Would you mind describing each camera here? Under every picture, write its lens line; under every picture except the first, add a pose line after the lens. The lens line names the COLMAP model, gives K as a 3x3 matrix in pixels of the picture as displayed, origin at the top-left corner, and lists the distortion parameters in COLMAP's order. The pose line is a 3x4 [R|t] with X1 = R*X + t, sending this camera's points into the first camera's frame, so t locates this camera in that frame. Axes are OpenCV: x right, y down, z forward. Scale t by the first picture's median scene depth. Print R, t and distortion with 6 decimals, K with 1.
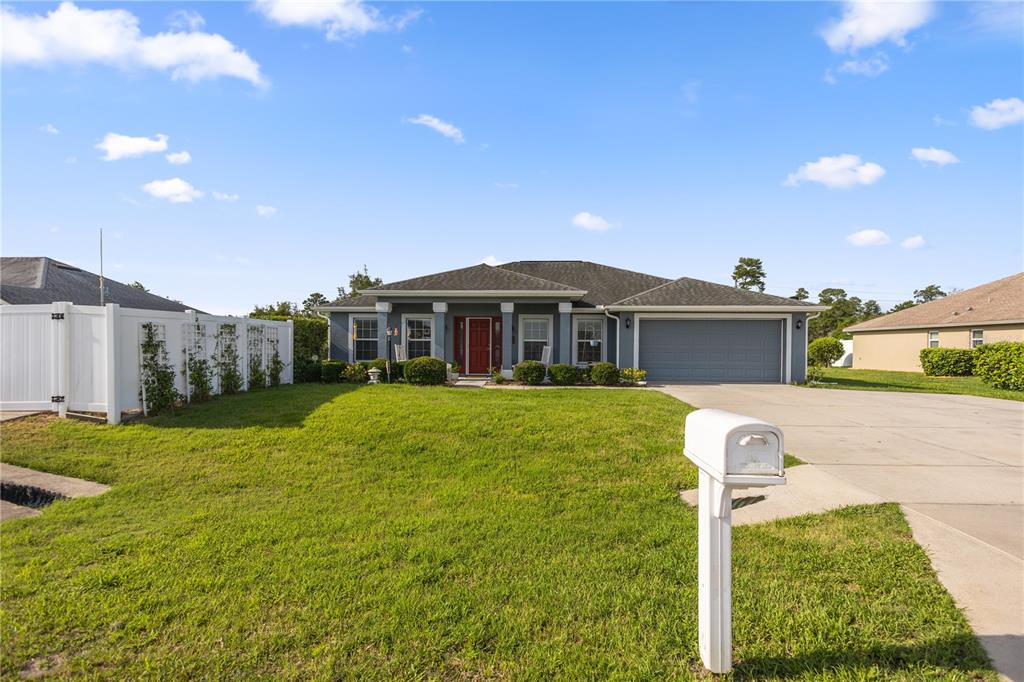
lens RADIAL K [[479.9, 0, 511.2], [0, 479.9, 345.3], [0, 0, 1]] dist [0.000899, -0.000216]
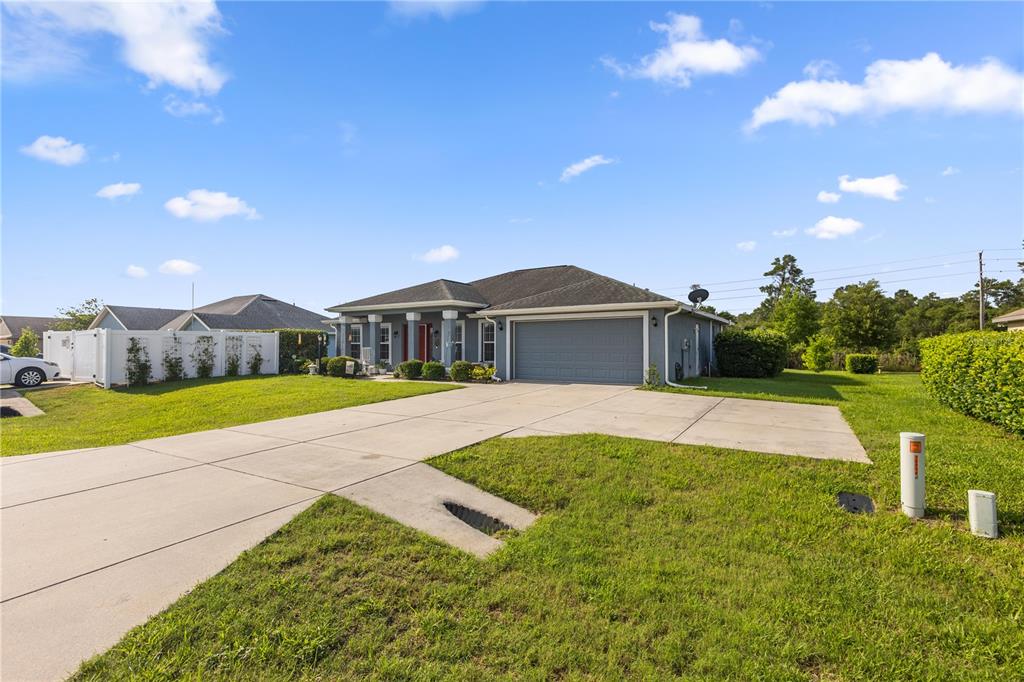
lens RADIAL K [[479.9, 0, 509.2], [0, 479.9, 342.8], [0, 0, 1]] dist [0.000899, -0.000216]
pose [[0.867321, -0.013863, -0.497557, 0.858408], [0.009237, 0.999888, -0.011757, 0.006071], [0.497664, 0.005601, 0.867352, 0.055476]]
